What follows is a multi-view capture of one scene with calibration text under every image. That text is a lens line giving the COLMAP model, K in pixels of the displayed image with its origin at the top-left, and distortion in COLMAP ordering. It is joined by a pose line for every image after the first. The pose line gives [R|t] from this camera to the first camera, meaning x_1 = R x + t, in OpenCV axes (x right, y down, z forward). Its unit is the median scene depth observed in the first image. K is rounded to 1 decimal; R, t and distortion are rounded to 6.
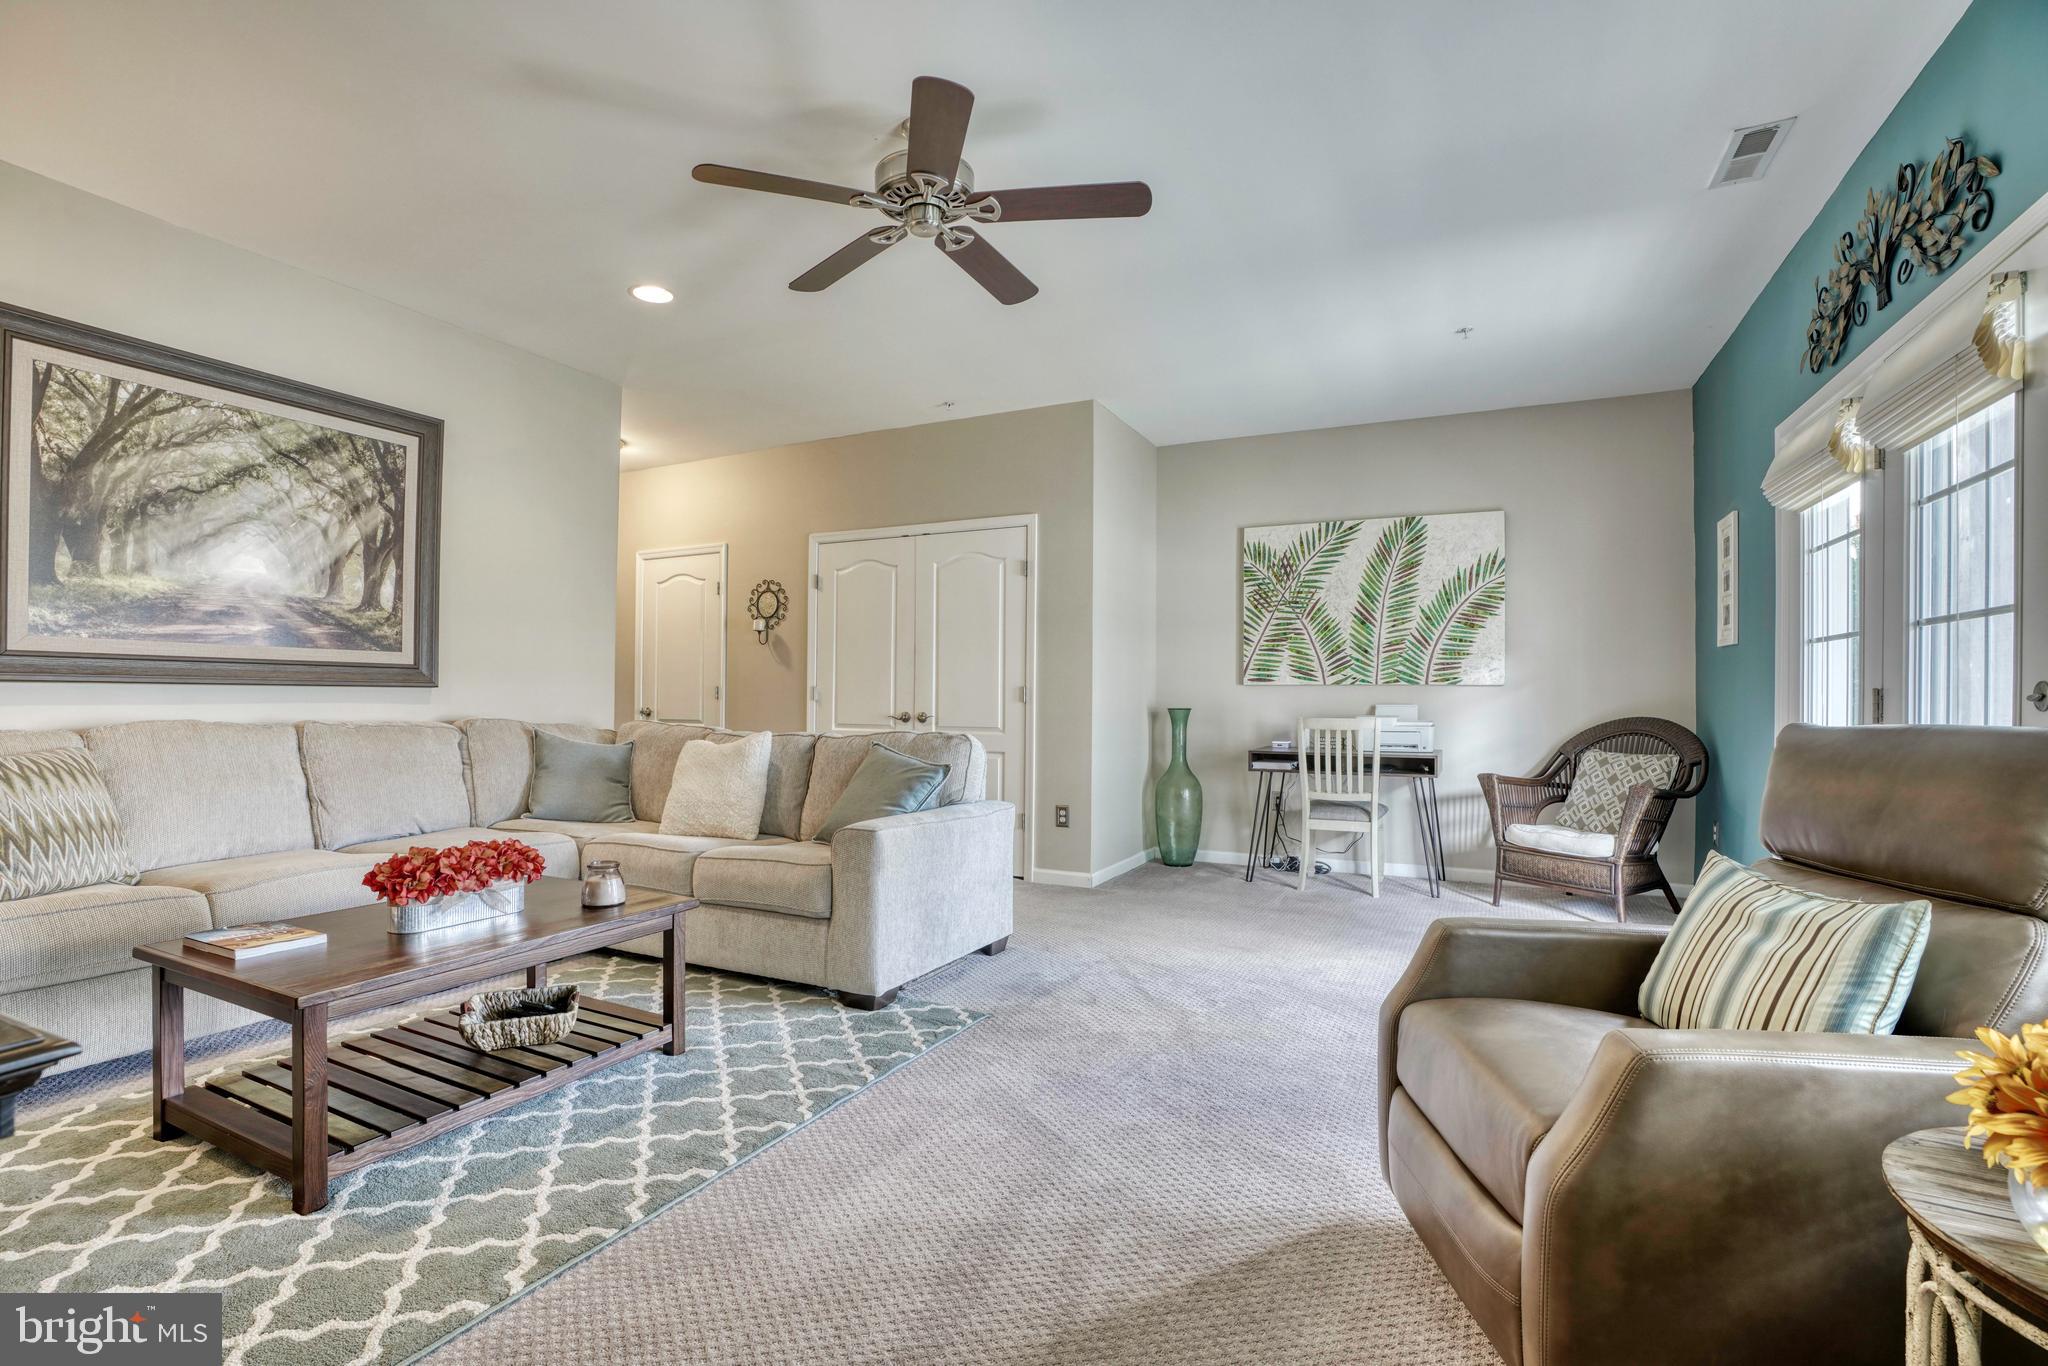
lens RADIAL K [[938.8, 0, 1026.7], [0, 938.8, 691.8], [0, 0, 1]] dist [-0.056050, 0.000162]
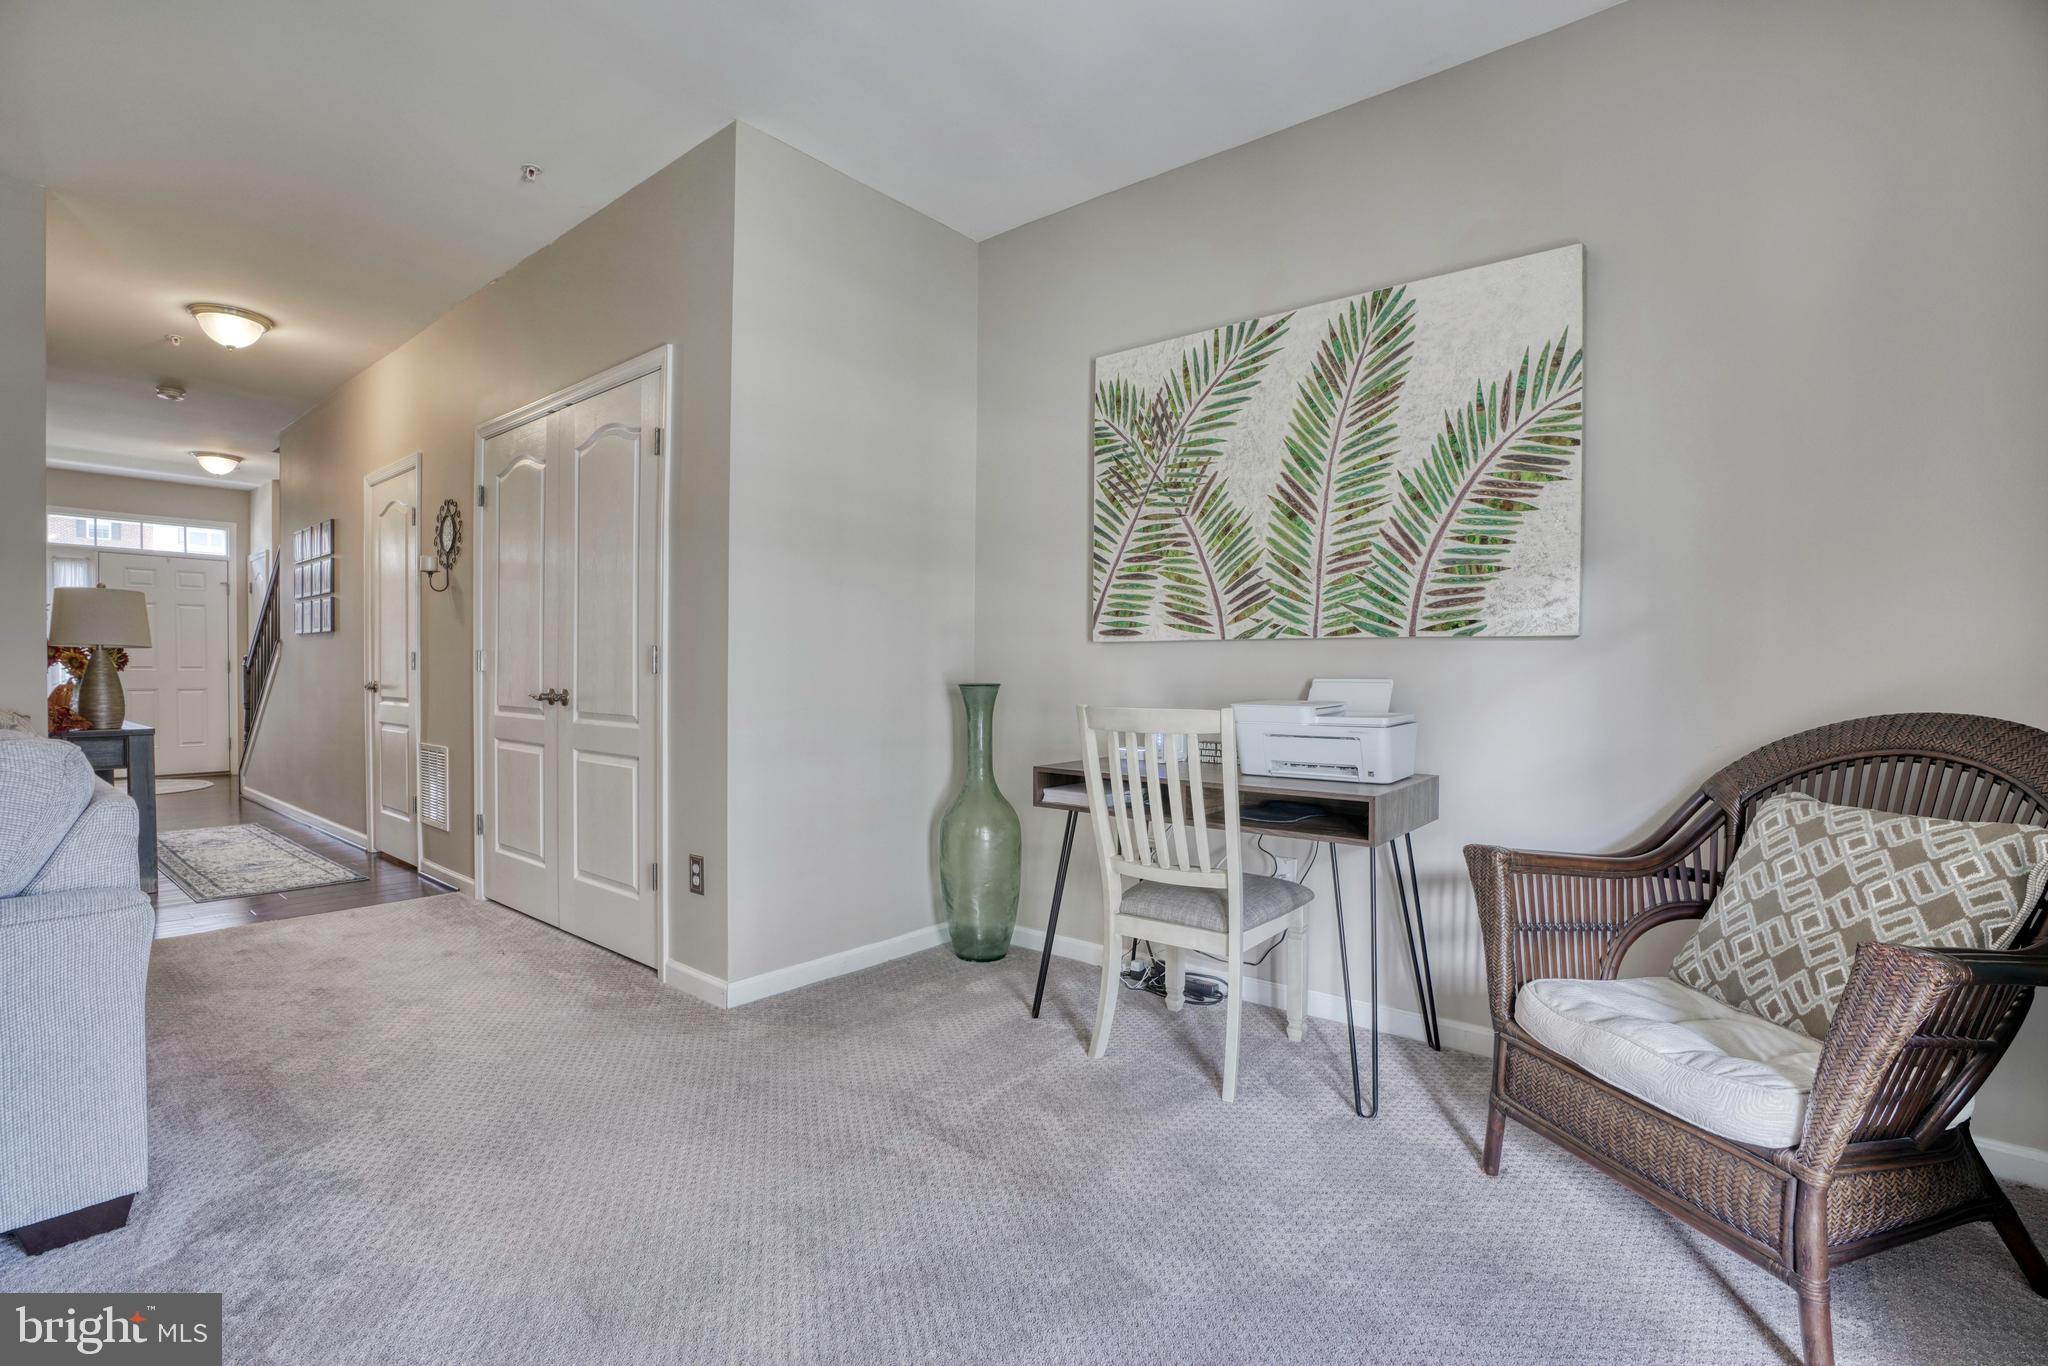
lens RADIAL K [[950.8, 0, 1001.9], [0, 950.8, 695.3], [0, 0, 1]] dist [-0.070360, 0.022880]
pose [[0.972252, 0.007050, -0.233829, 0.338795], [0.000125, 0.999530, 0.030654, 0.007368], [0.233935, -0.029832, 0.971794, 0.482142]]
